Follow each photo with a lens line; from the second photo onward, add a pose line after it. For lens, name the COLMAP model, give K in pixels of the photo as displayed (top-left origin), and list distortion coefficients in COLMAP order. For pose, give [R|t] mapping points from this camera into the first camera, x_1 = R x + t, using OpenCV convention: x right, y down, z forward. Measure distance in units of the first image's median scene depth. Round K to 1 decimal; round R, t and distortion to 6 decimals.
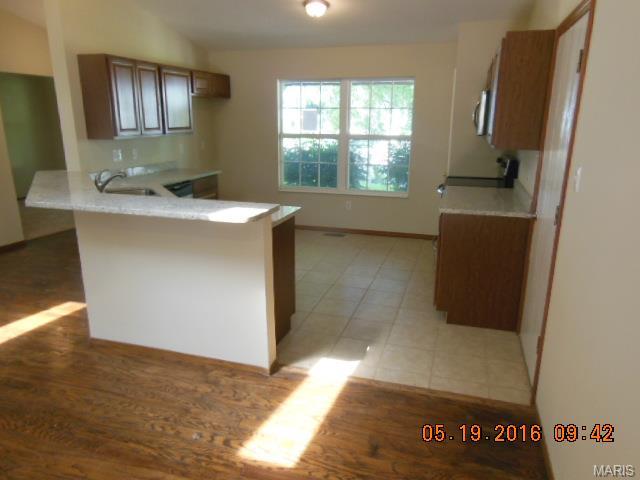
lens RADIAL K [[460.0, 0, 320.0], [0, 460.0, 240.0], [0, 0, 1]] dist [0.002911, 0.001293]
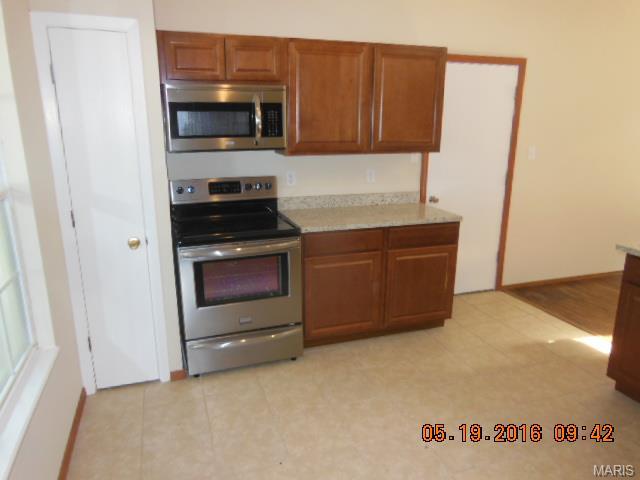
lens RADIAL K [[460.0, 0, 320.0], [0, 460.0, 240.0], [0, 0, 1]] dist [0.002911, 0.001293]
pose [[-0.577935, -0.214483, 0.787393, -0.387477], [0.213439, 0.891535, 0.399511, -0.531259], [-0.787677, 0.398952, -0.469471, 1.877774]]
